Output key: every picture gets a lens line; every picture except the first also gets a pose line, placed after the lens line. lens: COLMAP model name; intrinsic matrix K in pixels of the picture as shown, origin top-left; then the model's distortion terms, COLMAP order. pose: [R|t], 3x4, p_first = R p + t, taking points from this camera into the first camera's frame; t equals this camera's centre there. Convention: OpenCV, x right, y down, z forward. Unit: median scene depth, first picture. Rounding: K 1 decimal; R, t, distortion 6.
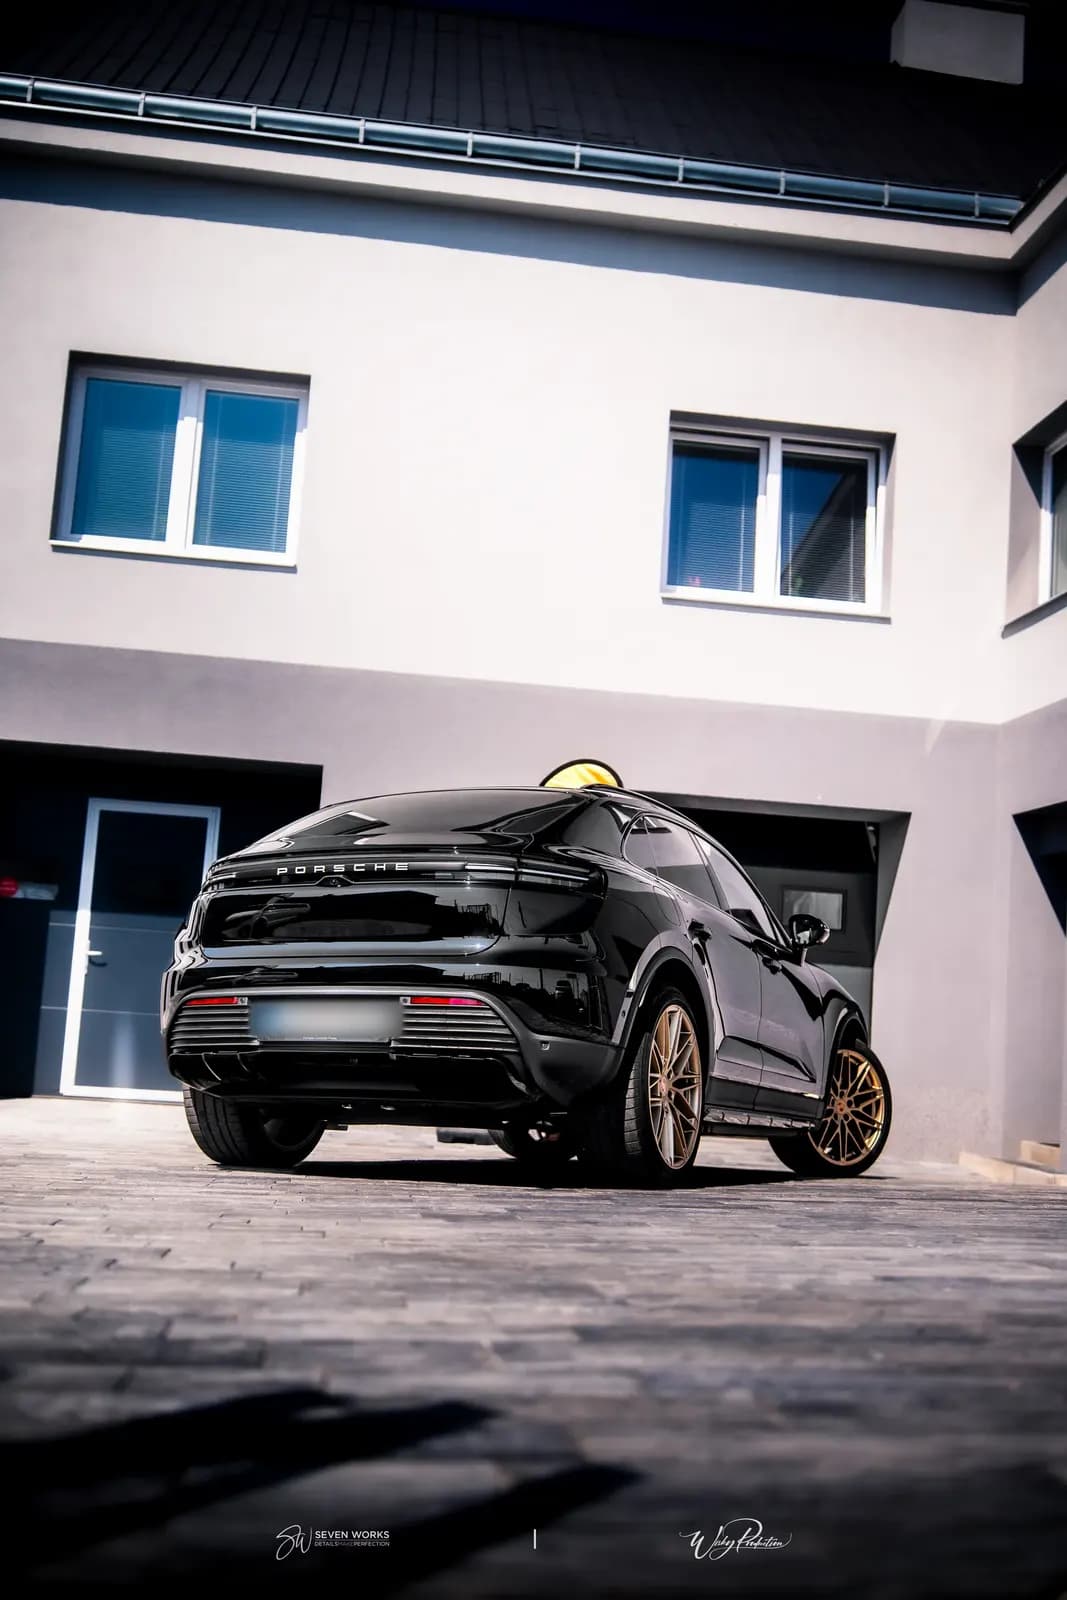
lens RADIAL K [[1627.4, 0, 533.7], [0, 1627.4, 814.4], [0, 0, 1]] dist [-0.000960, -0.010535]
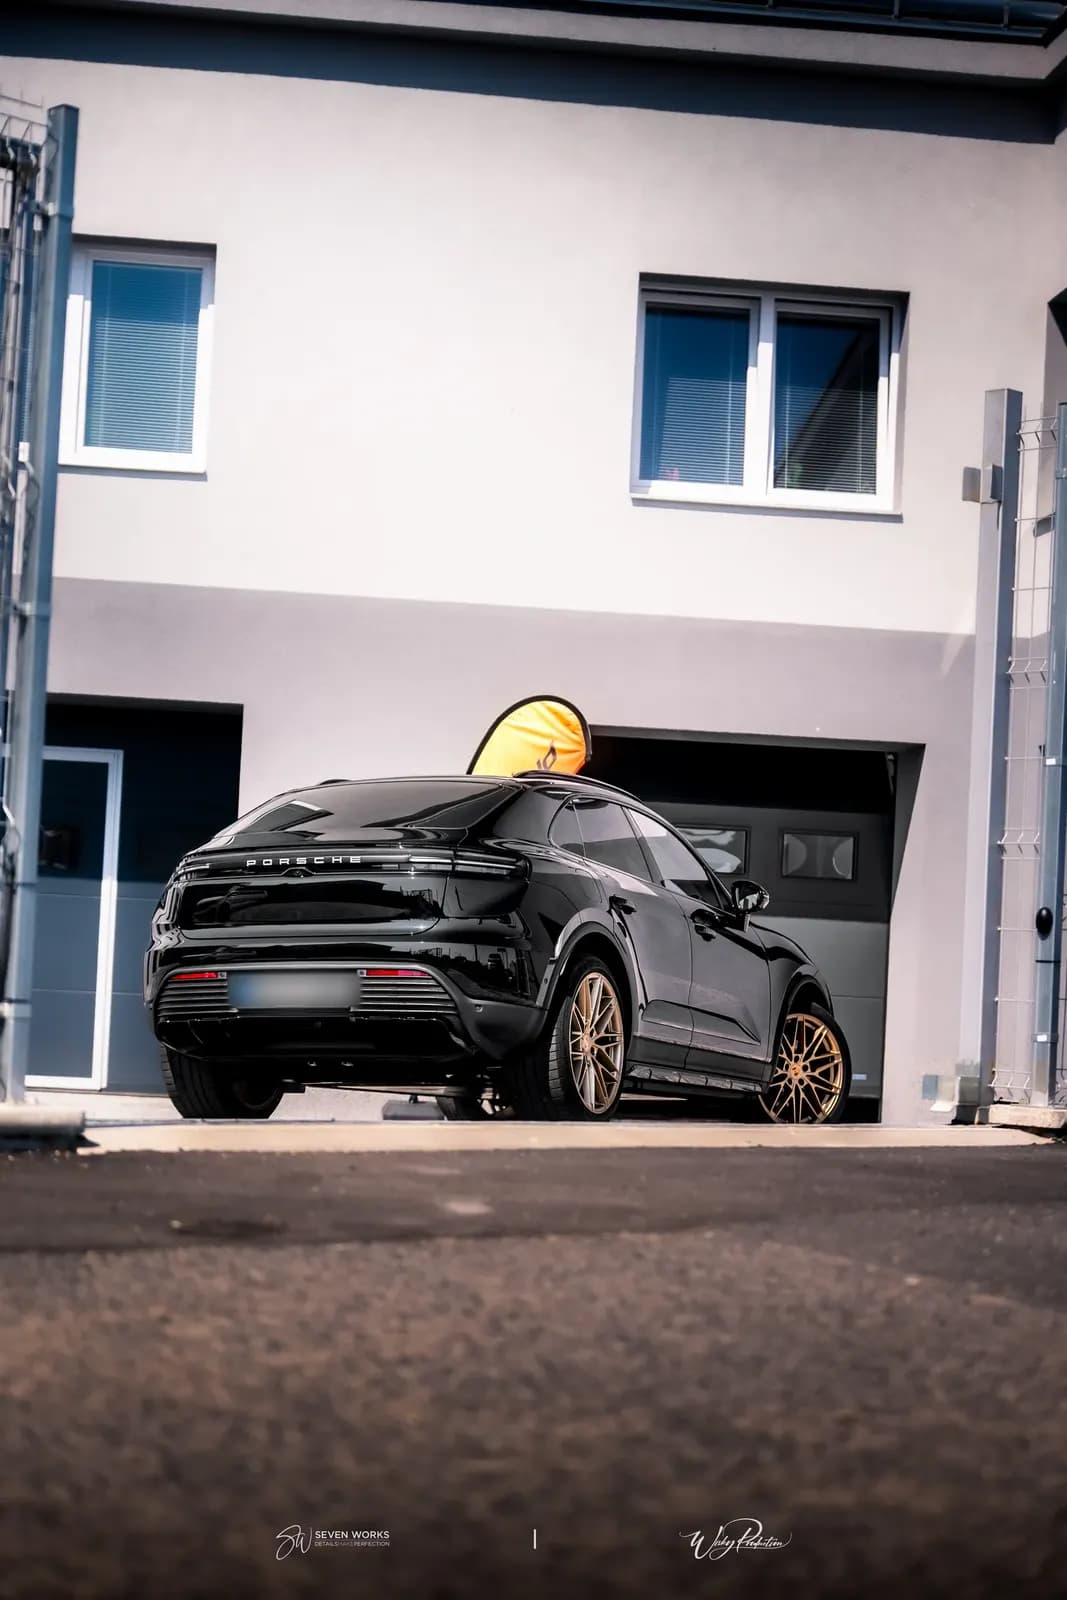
lens RADIAL K [[2860.4, 0, 528.3], [0, 2860.4, 867.8], [0, 0, 1]] dist [0.015984, -0.125362]
pose [[0.999863, -0.016559, -0.000873, 0.030961], [0.016575, 0.996583, 0.080920, -0.086711], [-0.000470, -0.080923, 0.996720, -0.722306]]
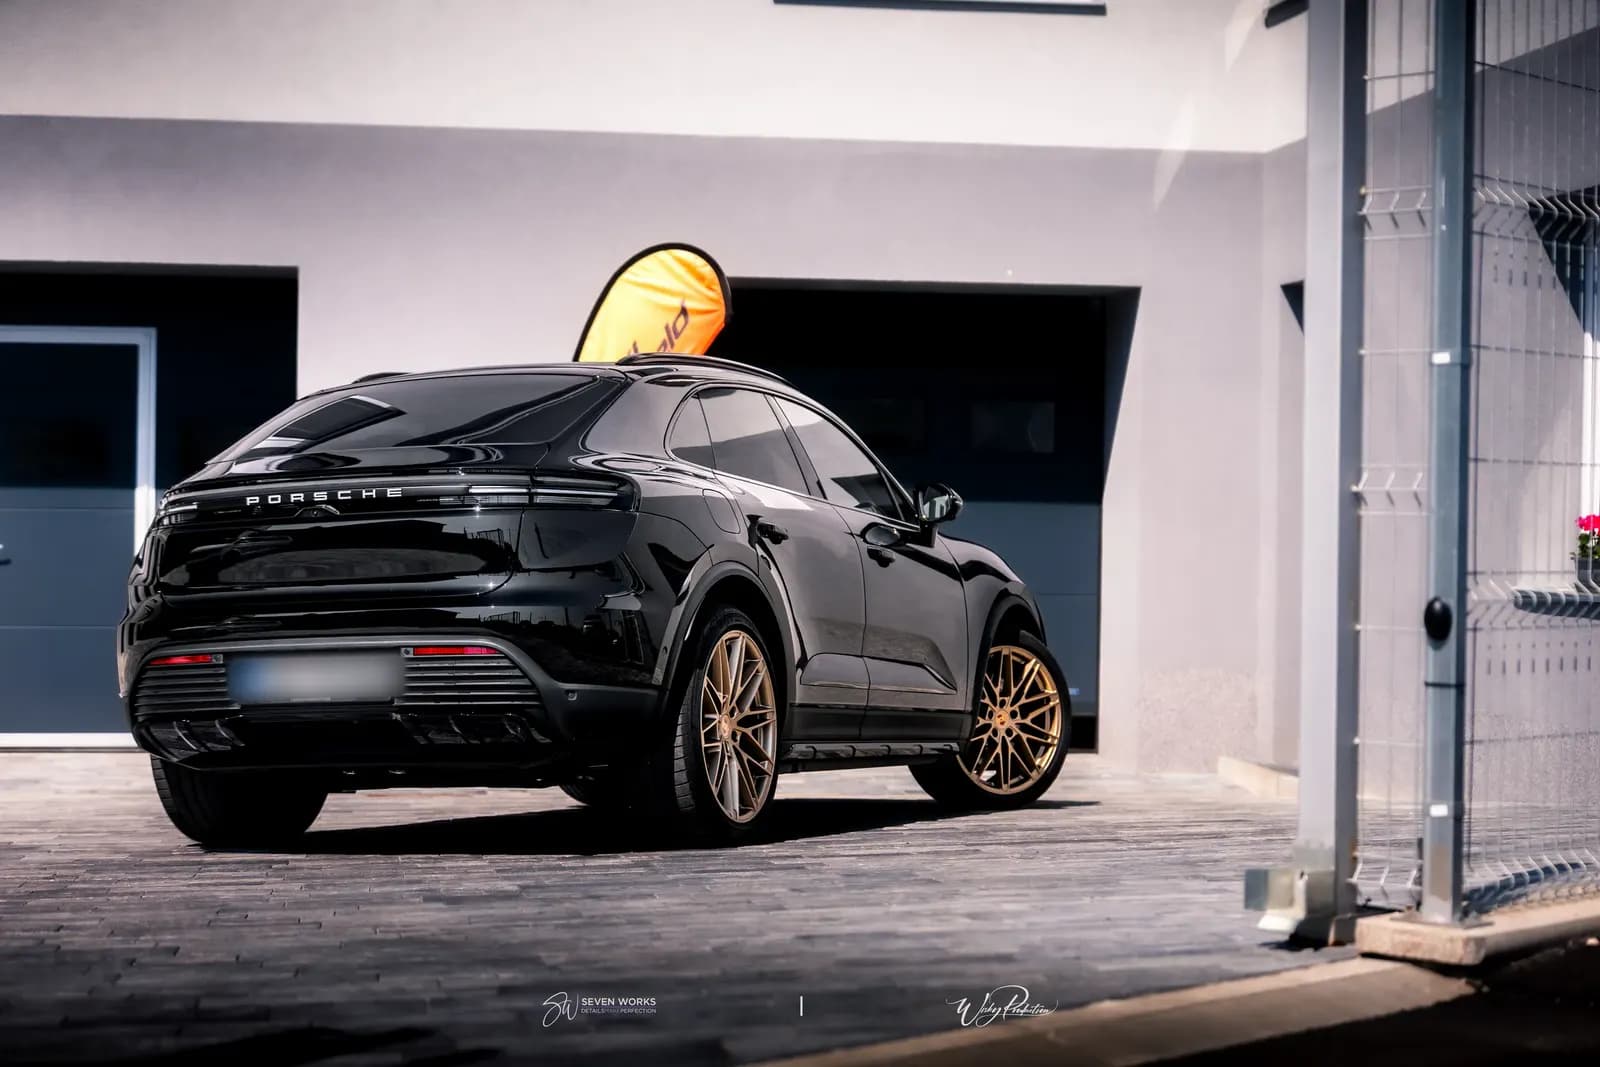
lens RADIAL K [[2860.4, 0, 774.4], [0, 2860.4, 528.7], [0, 0, 1]] dist [0.015984, -0.125362]
pose [[0.998327, -0.052683, 0.023836, 0.054531], [0.049224, 0.990582, 0.127766, -0.088751], [-0.030343, -0.126379, 0.991518, -0.330227]]
